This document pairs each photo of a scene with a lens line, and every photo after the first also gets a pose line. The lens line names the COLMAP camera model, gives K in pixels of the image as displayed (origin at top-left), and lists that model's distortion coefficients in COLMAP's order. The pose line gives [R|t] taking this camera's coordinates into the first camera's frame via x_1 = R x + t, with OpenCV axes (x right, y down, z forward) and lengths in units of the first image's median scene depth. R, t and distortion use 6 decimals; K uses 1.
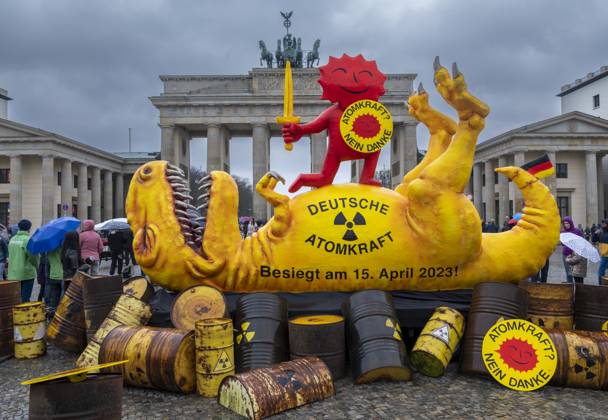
lens RADIAL K [[515.7, 0, 306.8], [0, 515.7, 204.4], [0, 0, 1]] dist [-0.057947, 0.086262]
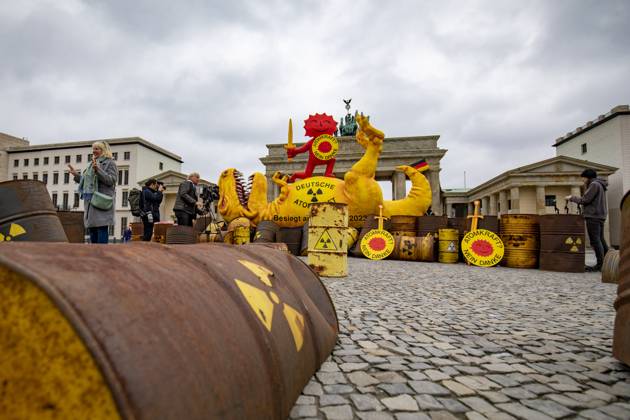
lens RADIAL K [[348.5, 0, 275.1], [0, 348.5, 222.4], [0, 0, 1]] dist [-0.031836, -0.000606]
pose [[0.964259, 0.009216, -0.264801, 0.297087], [-0.017736, 0.999398, -0.029801, 0.193930], [0.264367, 0.033433, 0.963842, -0.377415]]
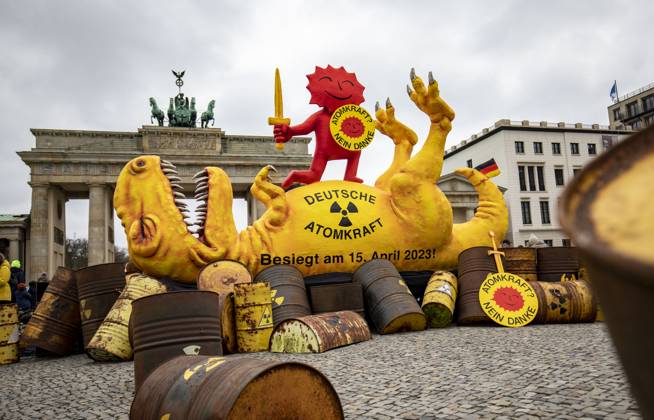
lens RADIAL K [[518.6, 0, 343.4], [0, 518.6, 221.4], [0, 0, 1]] dist [0.001480, 0.005508]
pose [[0.958440, -0.009400, 0.285138, -0.231900], [0.039198, 0.994317, -0.098977, 0.166260], [-0.282587, 0.106040, 0.953362, -0.053176]]
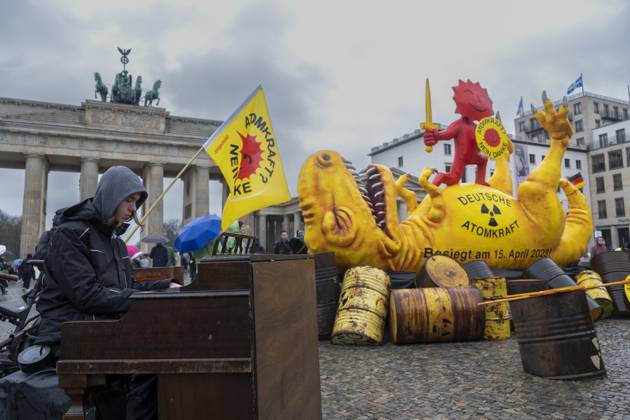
lens RADIAL K [[496.3, 0, 325.2], [0, 496.3, 206.2], [0, 0, 1]] dist [-0.056749, 0.060824]
pose [[0.904941, 0.045954, 0.423049, -0.768073], [-0.004494, 0.995129, -0.098483, 0.138303], [-0.425514, 0.087220, 0.900739, 0.102535]]
